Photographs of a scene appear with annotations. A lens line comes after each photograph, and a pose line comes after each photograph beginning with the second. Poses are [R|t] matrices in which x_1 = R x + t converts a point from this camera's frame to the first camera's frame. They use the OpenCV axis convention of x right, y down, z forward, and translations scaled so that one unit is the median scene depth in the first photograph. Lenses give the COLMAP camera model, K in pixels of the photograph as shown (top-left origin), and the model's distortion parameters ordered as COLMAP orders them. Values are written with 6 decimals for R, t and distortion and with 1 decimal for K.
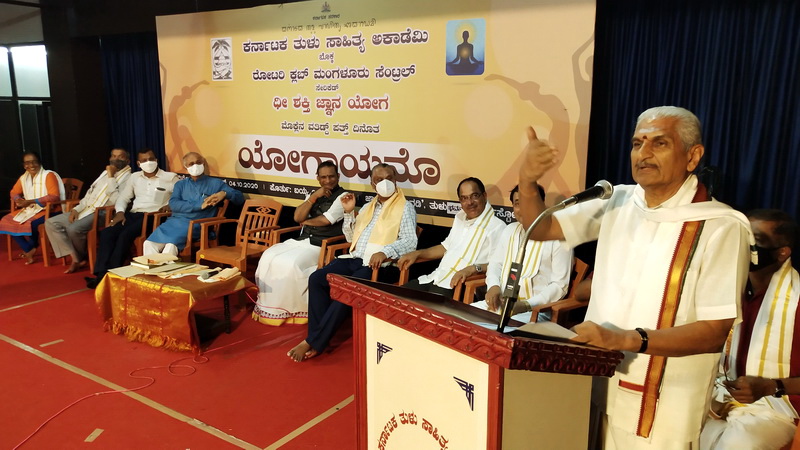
lens RADIAL K [[613.2, 0, 400.0], [0, 613.2, 225.0], [0, 0, 1]] dist [-0.022508, 0.057234]
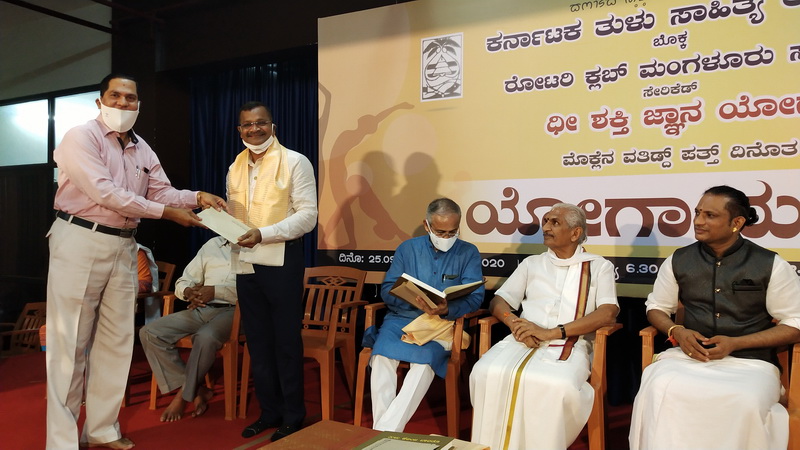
lens RADIAL K [[615.7, 0, 400.0], [0, 615.7, 225.0], [0, 0, 1]] dist [-0.017935, 0.051381]
pose [[0.998248, -0.001261, 0.059157, -0.423125], [0.013042, 0.979871, -0.199206, 0.022761], [-0.057715, 0.199628, 0.978171, 0.455878]]
